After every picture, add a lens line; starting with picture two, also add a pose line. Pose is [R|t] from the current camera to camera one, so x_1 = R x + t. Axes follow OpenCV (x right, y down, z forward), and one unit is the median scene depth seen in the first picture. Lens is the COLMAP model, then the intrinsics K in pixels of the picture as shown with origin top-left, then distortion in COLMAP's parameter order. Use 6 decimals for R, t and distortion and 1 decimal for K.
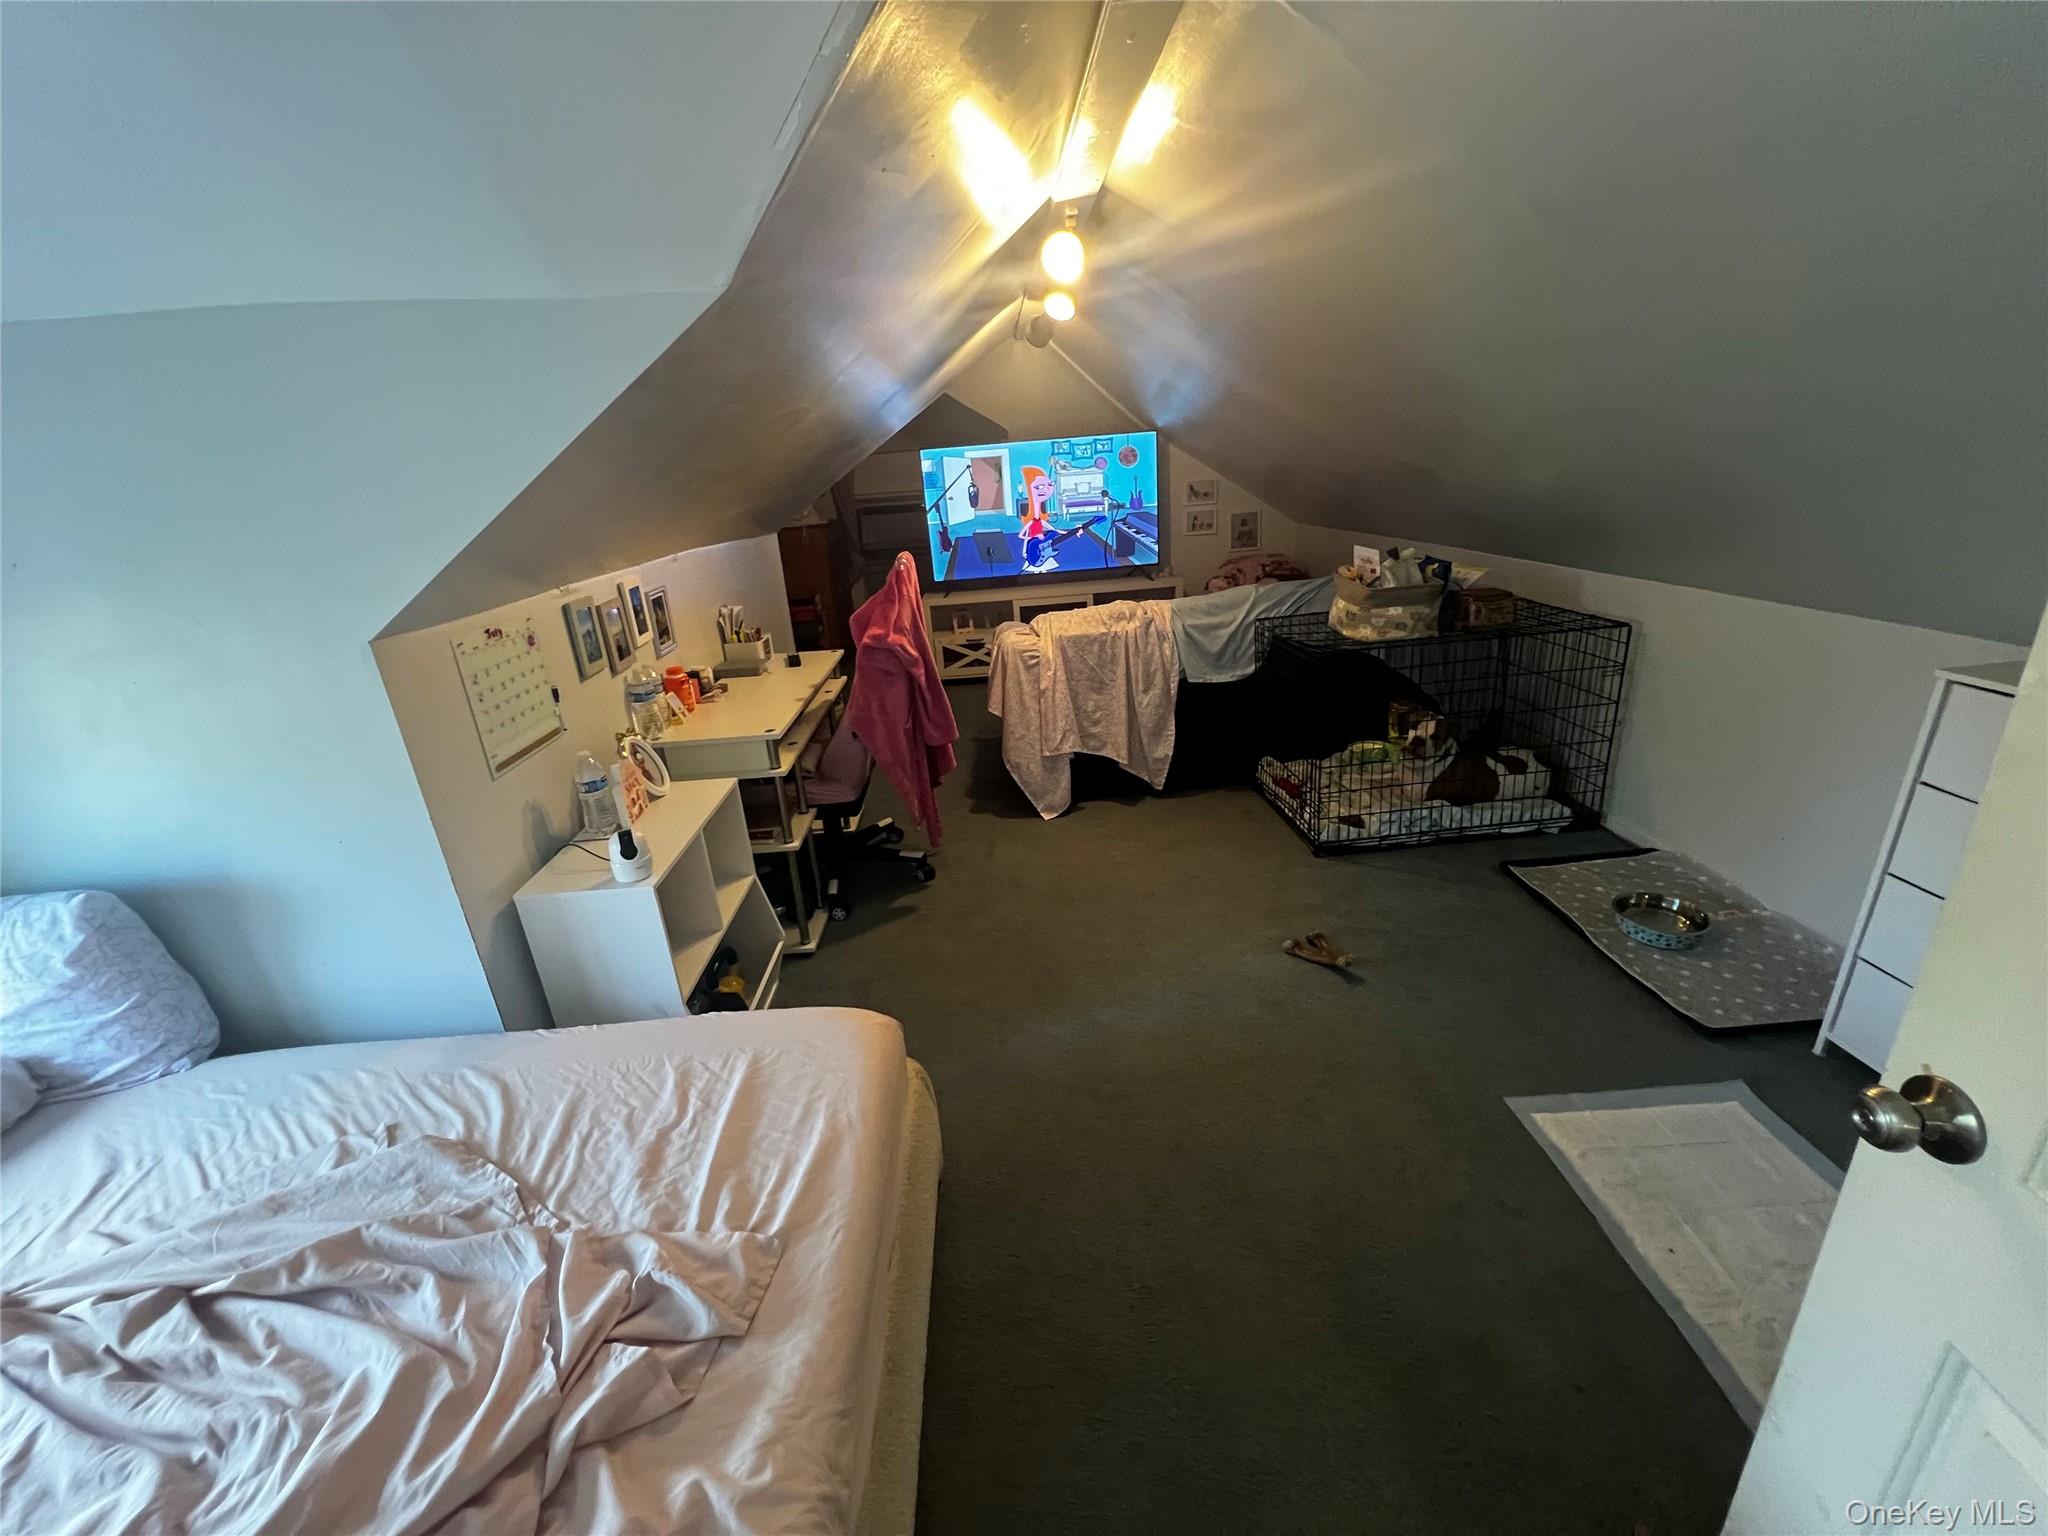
lens RADIAL K [[819.9, 0, 1026.8], [0, 819.9, 763.8], [0, 0, 1]] dist [-0.002729, 0.000653]
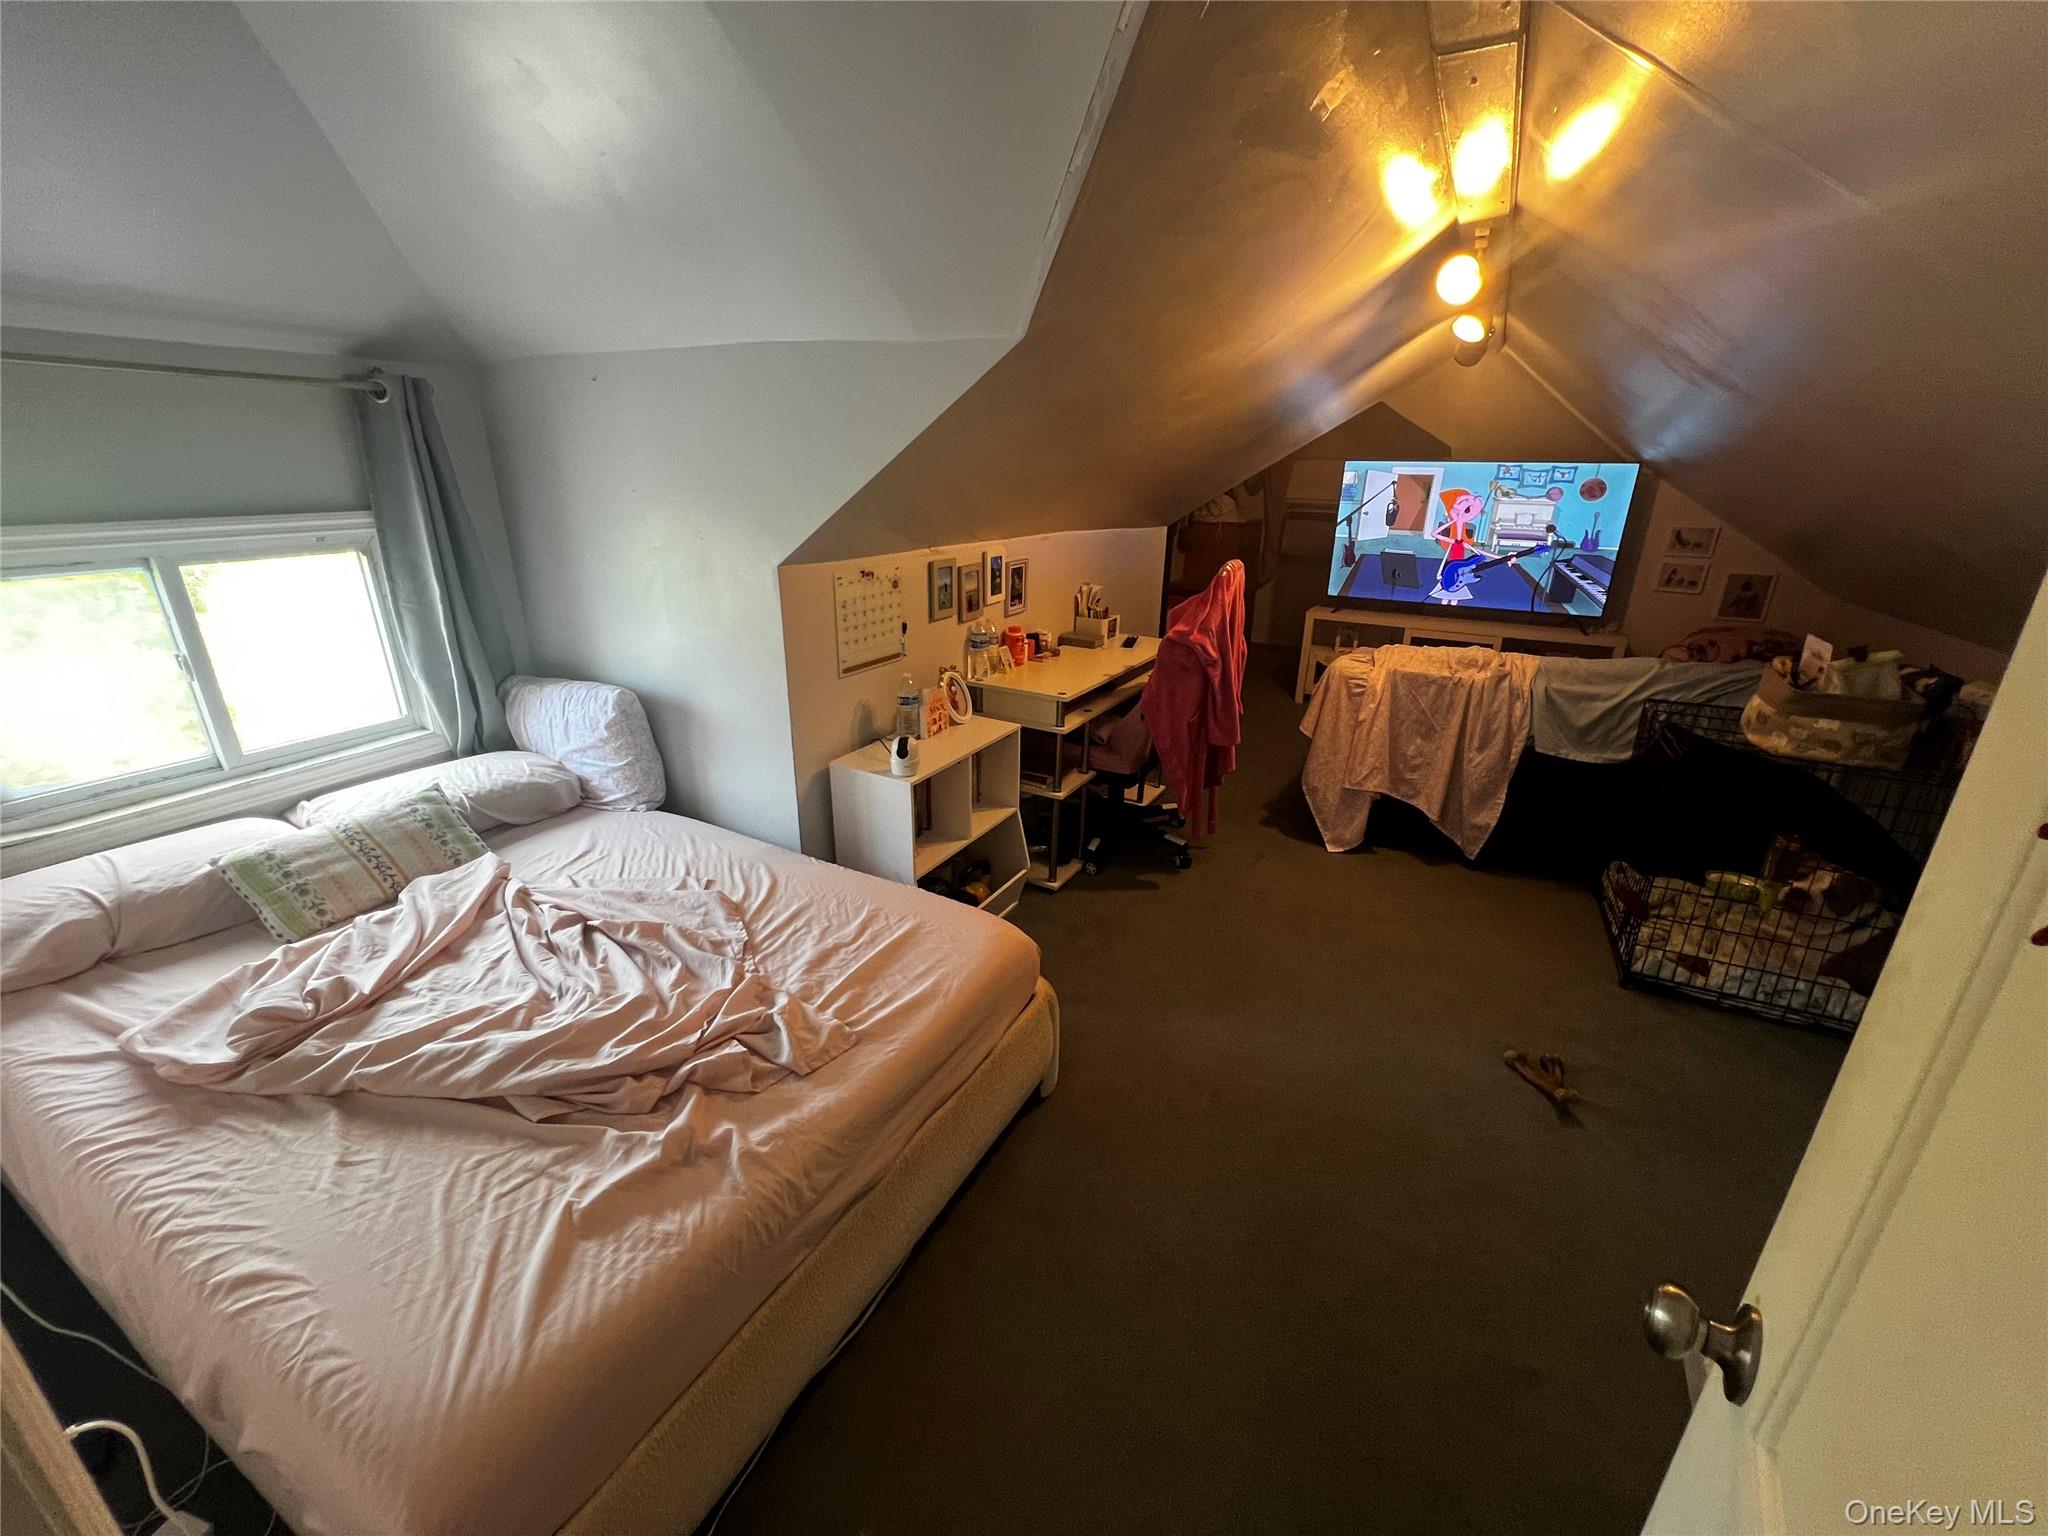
lens RADIAL K [[819.9, 0, 1024.0], [0, 819.9, 765.1], [0, 0, 1]] dist [-0.002729, 0.000653]
pose [[0.848465, 0.258467, -0.461846, 0.207909], [-0.254725, 0.964350, 0.071729, -0.012382], [0.463920, 0.056784, 0.884055, -0.050377]]
